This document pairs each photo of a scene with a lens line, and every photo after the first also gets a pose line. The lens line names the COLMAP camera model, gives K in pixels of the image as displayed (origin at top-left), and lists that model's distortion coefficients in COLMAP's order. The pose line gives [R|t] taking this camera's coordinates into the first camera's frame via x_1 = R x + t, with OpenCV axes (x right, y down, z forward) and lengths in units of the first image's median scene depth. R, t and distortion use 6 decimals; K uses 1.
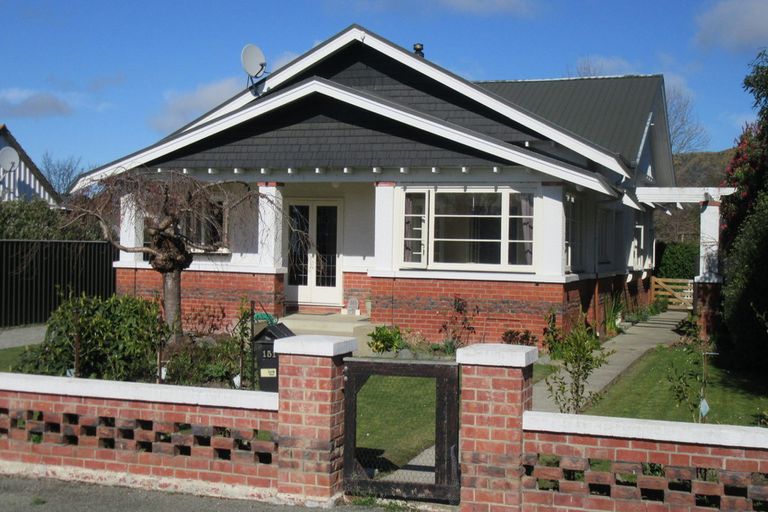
lens RADIAL K [[1083.1, 0, 384.0], [0, 1083.1, 256.0], [0, 0, 1]] dist [-0.112220, 0.022709]
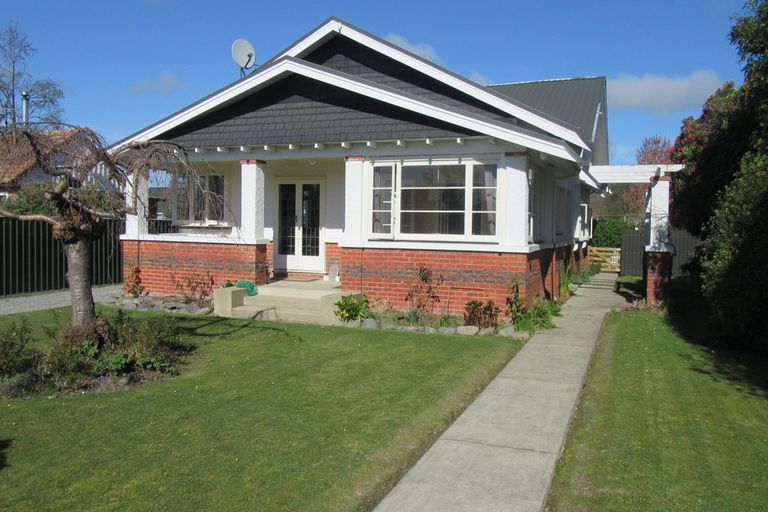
lens RADIAL K [[639.0, 0, 384.0], [0, 639.0, 256.0], [0, 0, 1]] dist [-0.063610, -0.001827]
pose [[0.999398, -0.002444, -0.034620, 0.050080], [0.003650, 0.999387, 0.034809, 0.006183], [0.034514, -0.034915, 0.998794, 0.374234]]
